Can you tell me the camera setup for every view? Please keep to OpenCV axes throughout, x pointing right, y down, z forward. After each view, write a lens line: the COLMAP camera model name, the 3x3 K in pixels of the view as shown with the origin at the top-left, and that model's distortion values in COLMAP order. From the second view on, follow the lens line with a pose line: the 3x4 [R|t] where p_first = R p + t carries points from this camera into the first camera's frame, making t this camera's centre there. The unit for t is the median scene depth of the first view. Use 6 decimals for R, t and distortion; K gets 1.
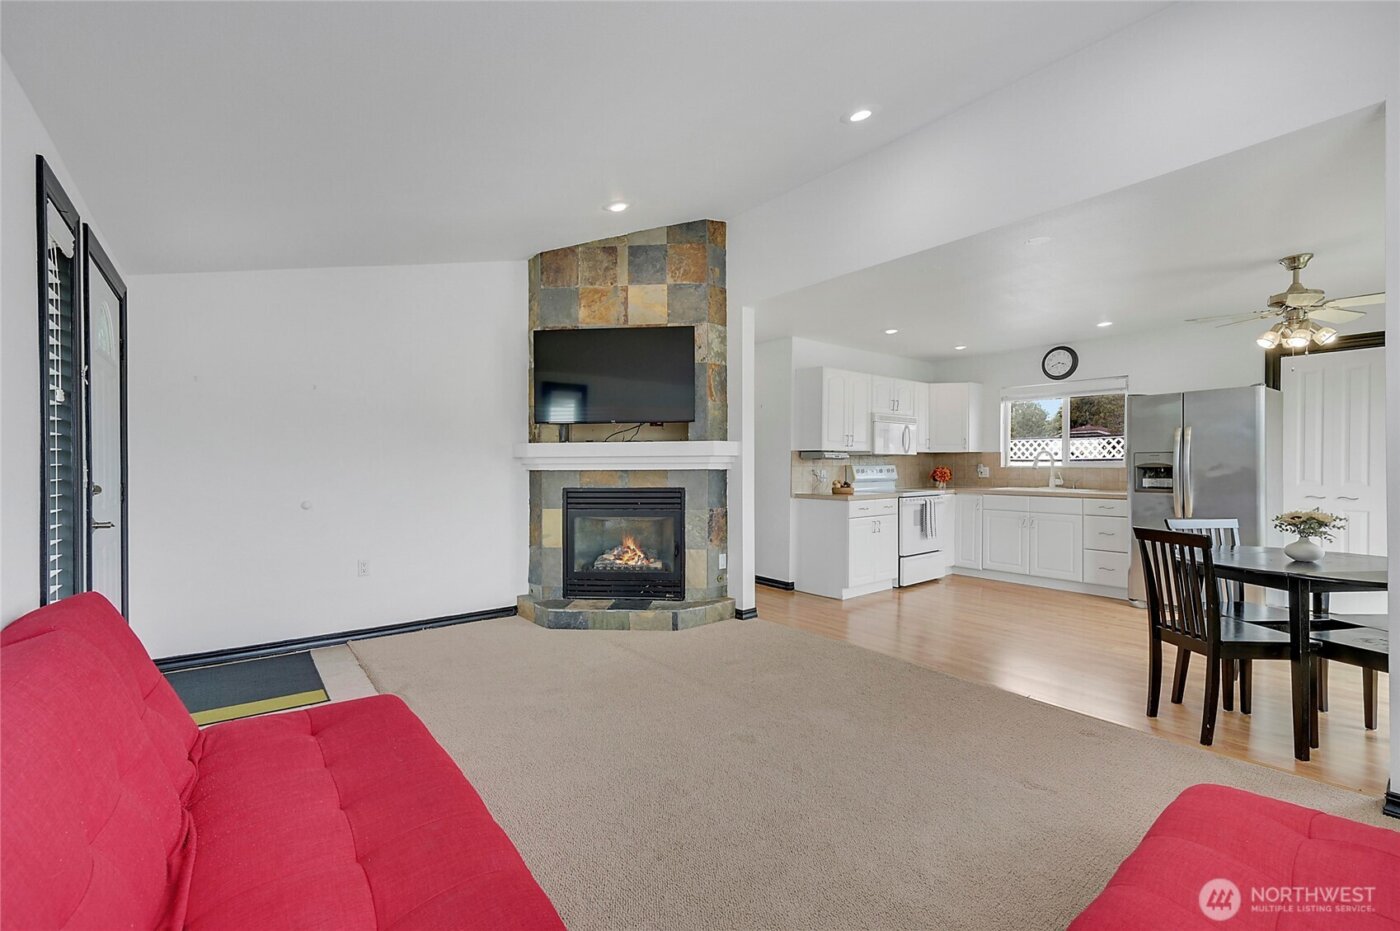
lens RADIAL K [[585.1, 0, 673.8], [0, 585.1, 465.8], [0, 0, 1]] dist [-0.001336, -0.000063]
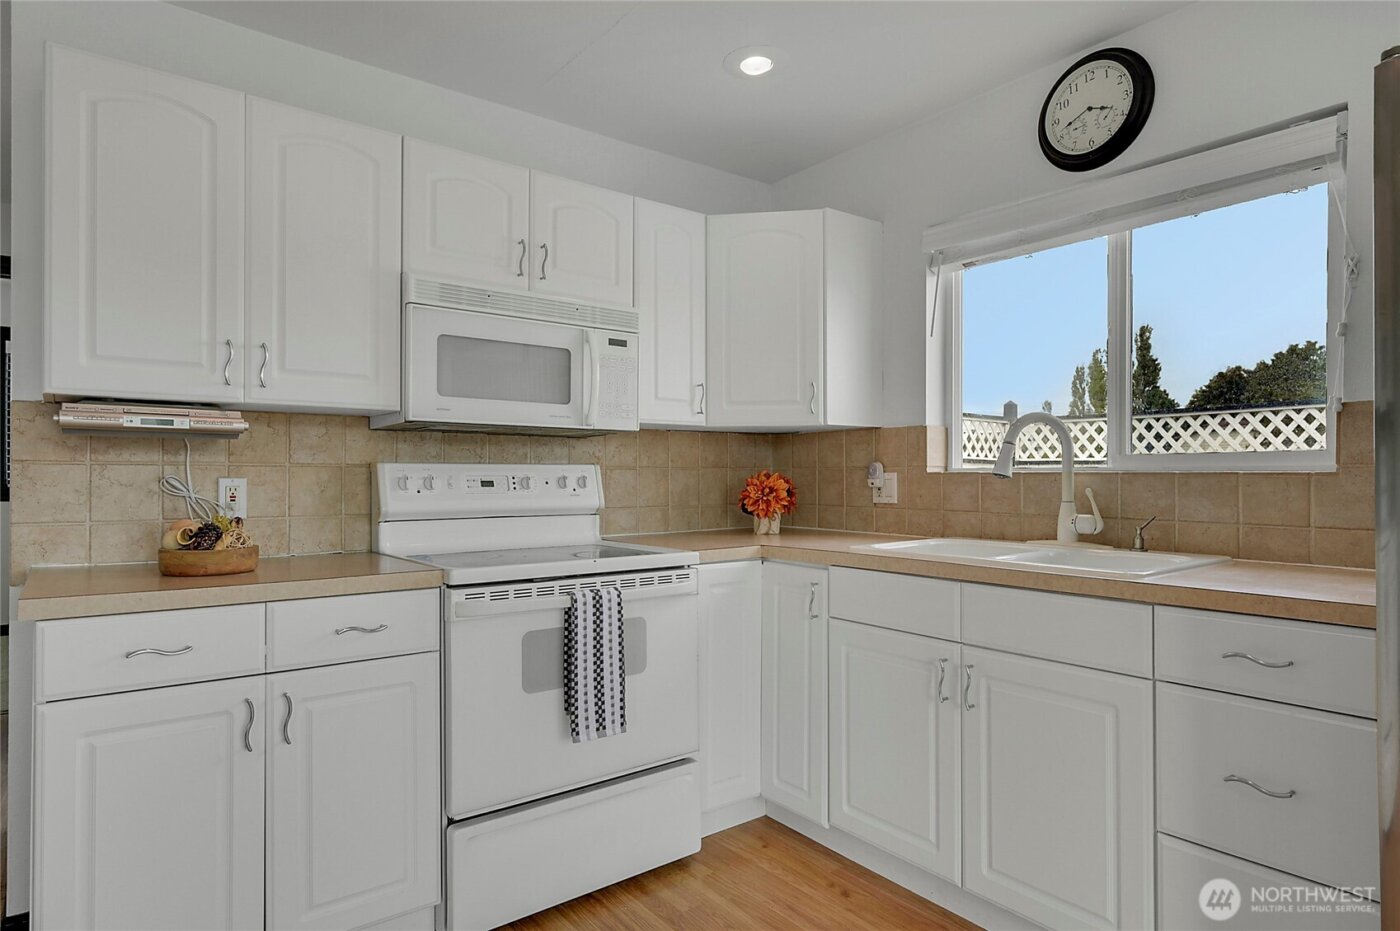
lens RADIAL K [[816.8, 0, 699.0], [0, 816.8, 459.6], [0, 0, 1]] dist [0.061071, -0.000345]
pose [[0.999787, 0.003044, 0.020416, 0.491435], [-0.002566, 0.999723, -0.023385, 0.006939], [-0.020482, 0.023327, 0.999518, 0.641974]]
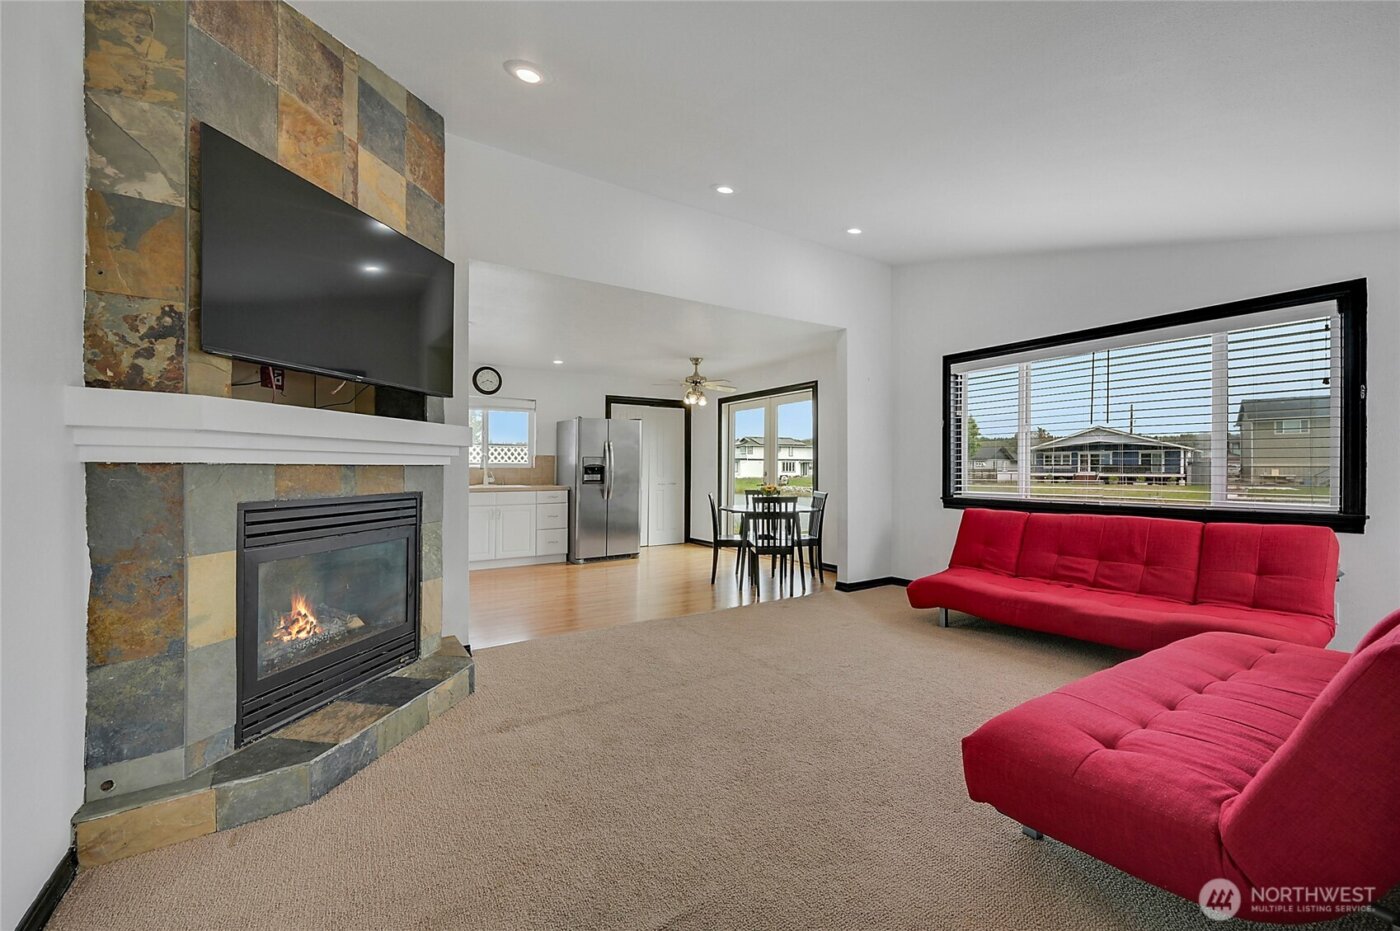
lens RADIAL K [[571.8, 0, 708.0], [0, 571.8, 469.5], [0, 0, 1]] dist [-0.000293, -0.000042]
pose [[0.057393, 0.003366, 0.998346, -0.513570], [0.004372, 0.999984, -0.003623, 0.012684], [-0.998342, 0.004573, 0.057378, 0.519219]]
